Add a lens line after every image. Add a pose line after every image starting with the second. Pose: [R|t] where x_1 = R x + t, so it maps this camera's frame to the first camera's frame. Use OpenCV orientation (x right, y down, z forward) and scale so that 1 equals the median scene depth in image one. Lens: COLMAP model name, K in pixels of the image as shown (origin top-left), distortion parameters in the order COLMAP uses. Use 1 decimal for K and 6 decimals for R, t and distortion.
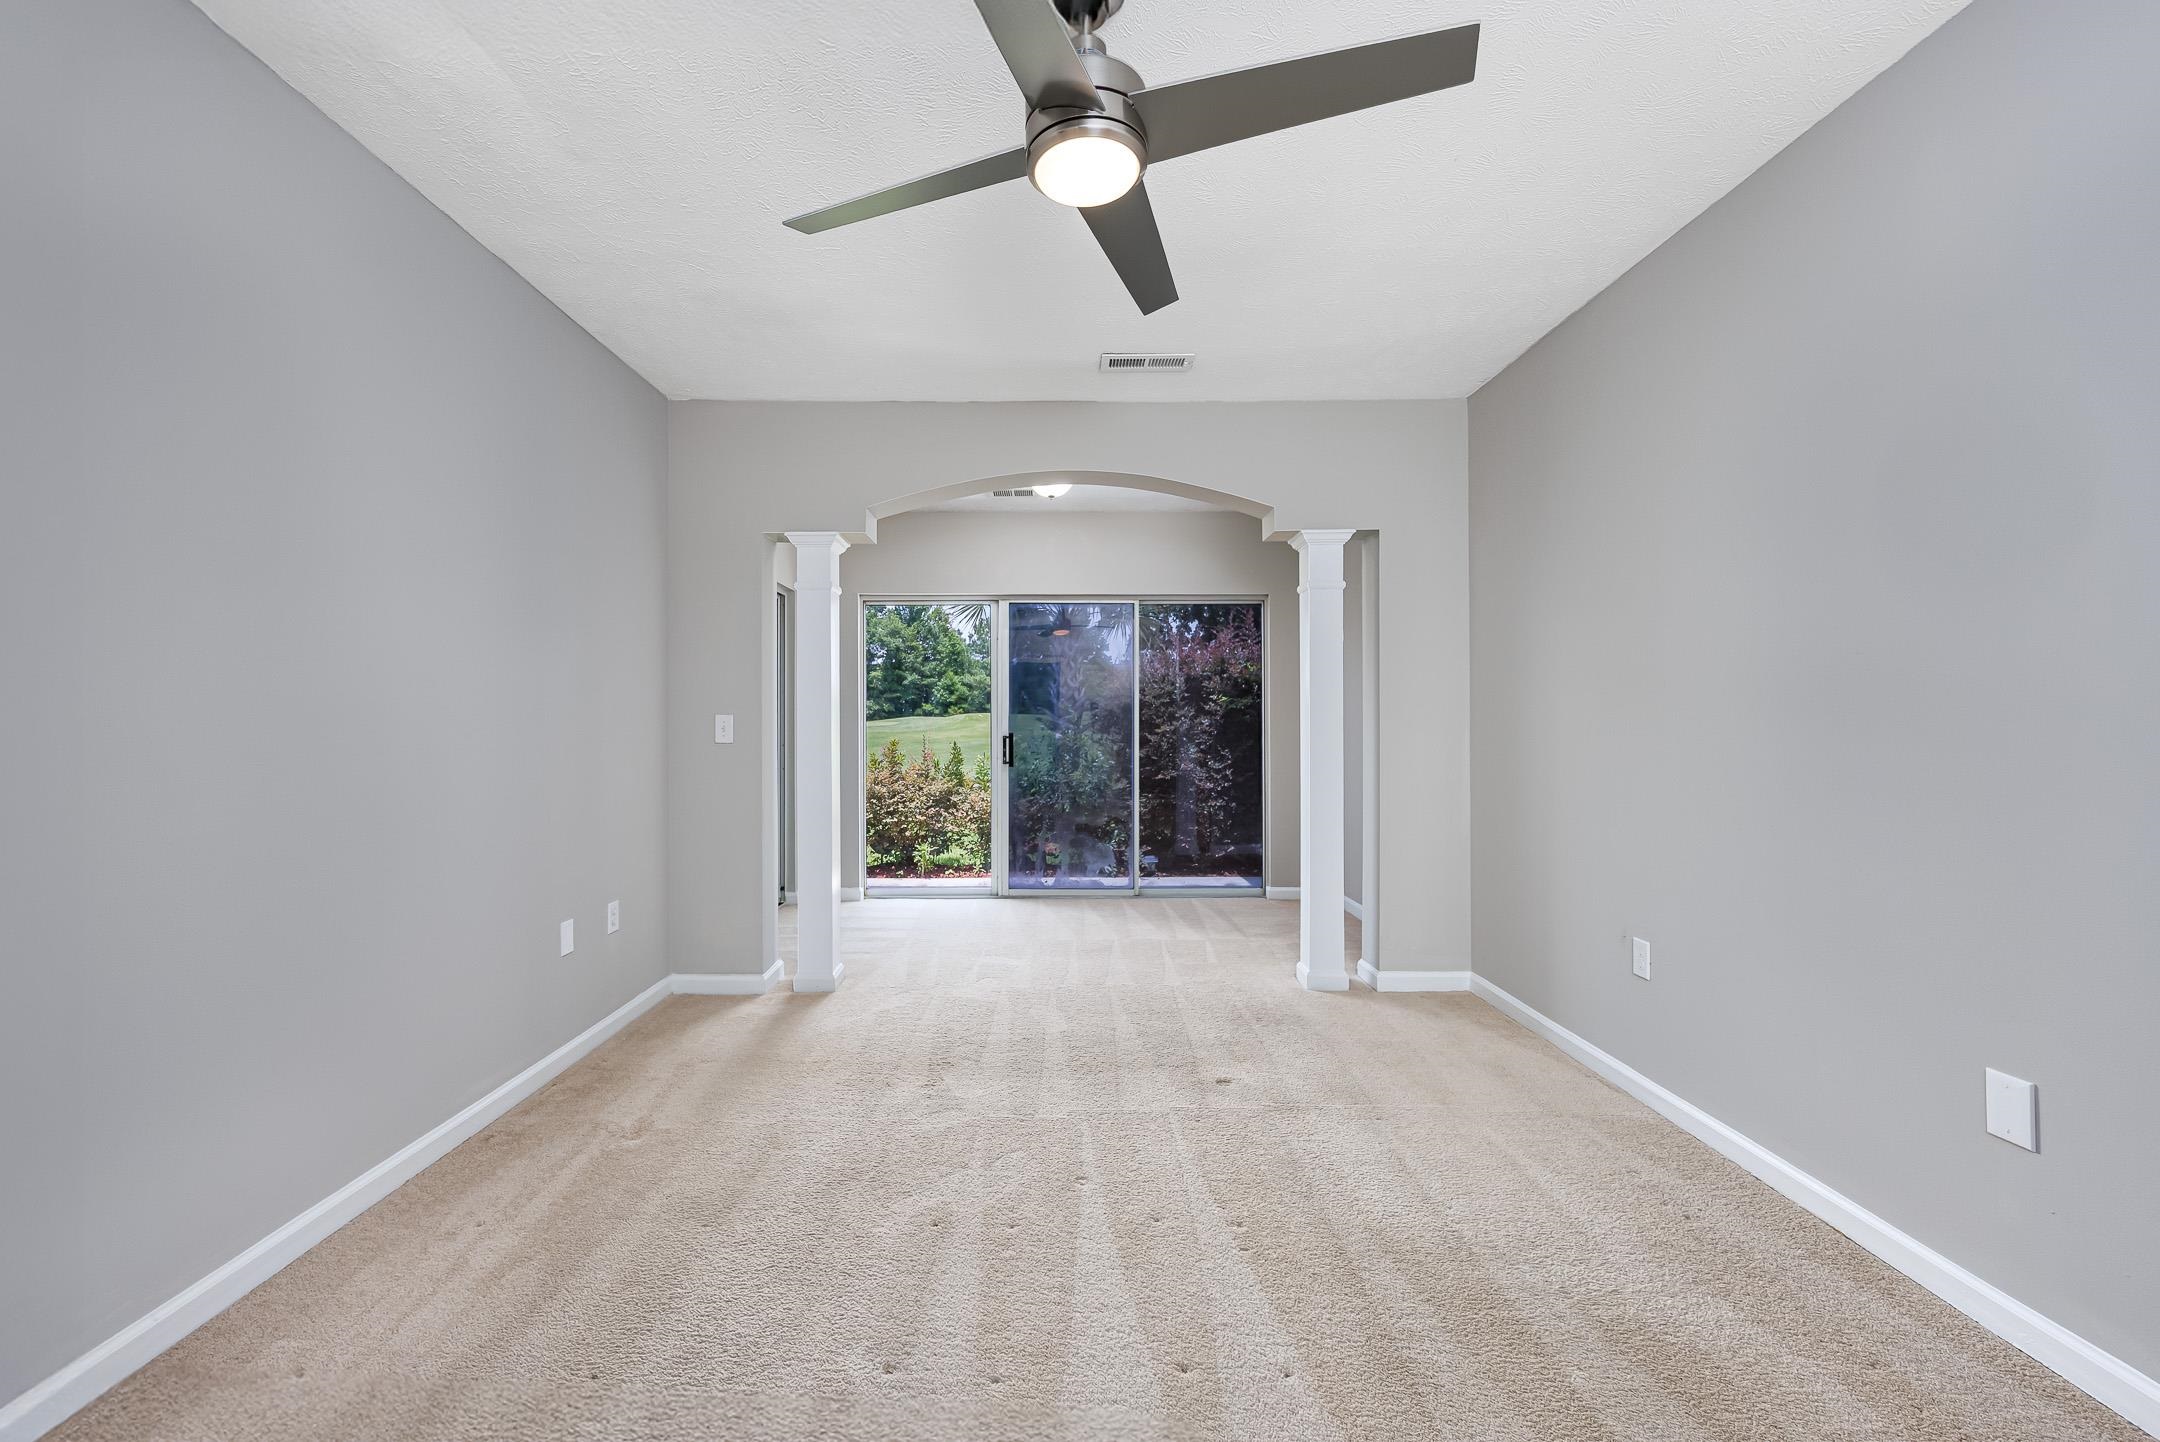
lens RADIAL K [[900.0, 0, 1072.7], [0, 900.0, 725.5], [0, 0, 1]] dist [0.002065, 0.000253]
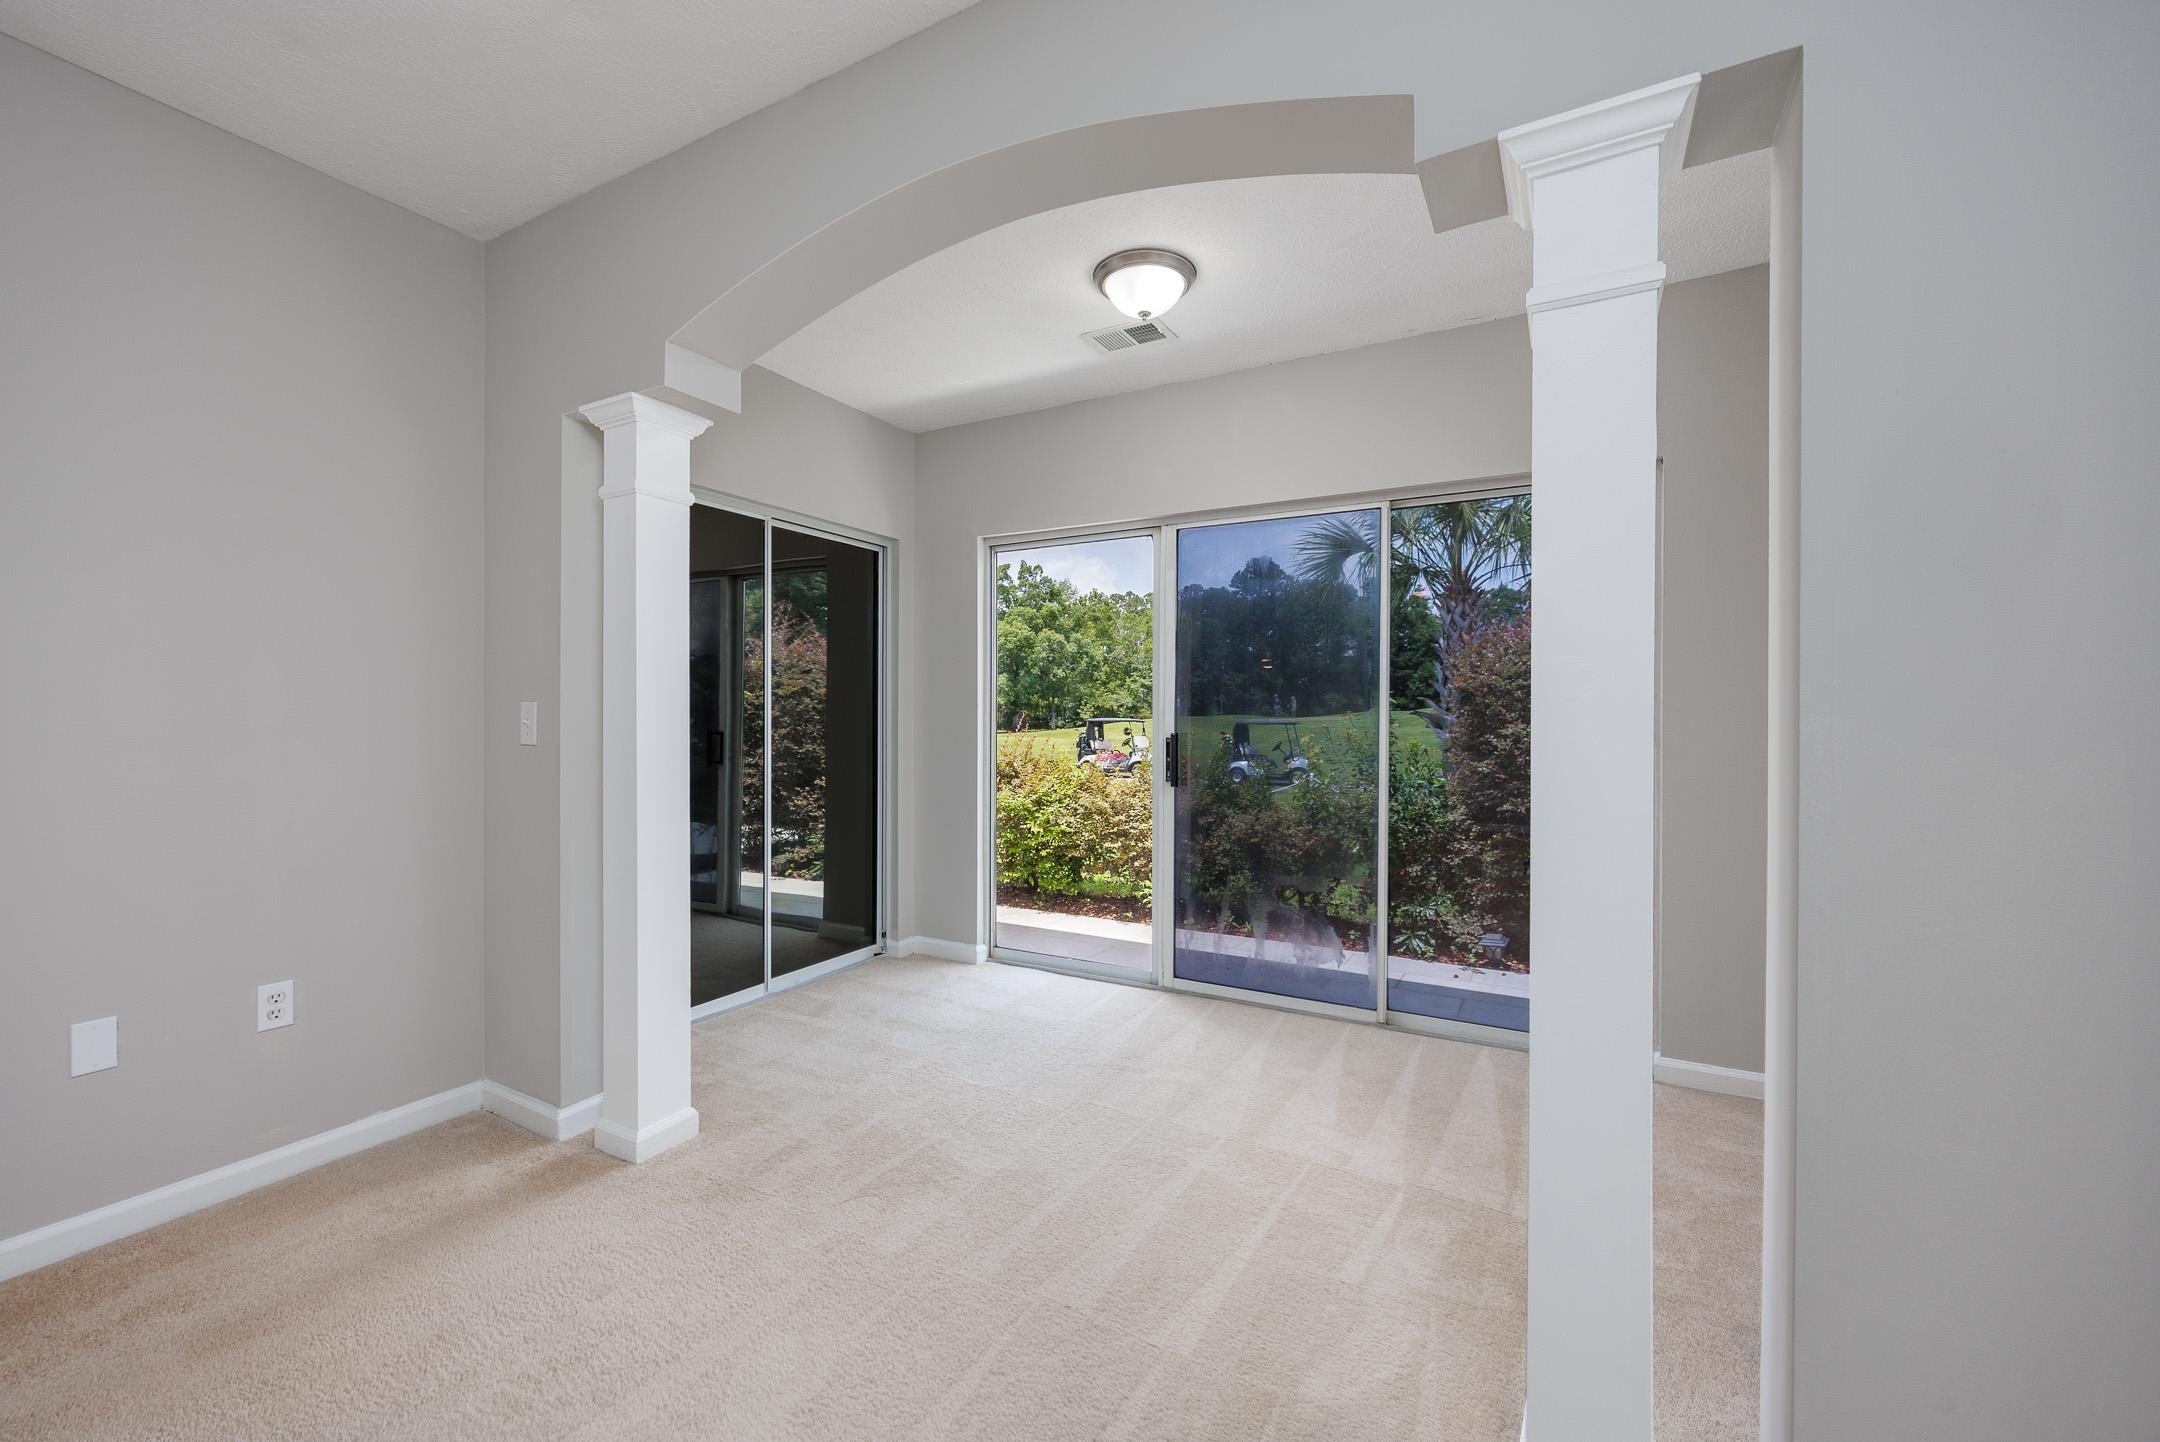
lens RADIAL K [[900.0, 0, 1072.7], [0, 900.0, 725.5], [0, 0, 1]] dist [0.002065, 0.000253]
pose [[0.864759, 0.012455, -0.502032, 0.089759], [-0.009203, 0.999918, 0.008954, -0.001110], [0.502103, -0.003122, 0.864802, 0.200478]]
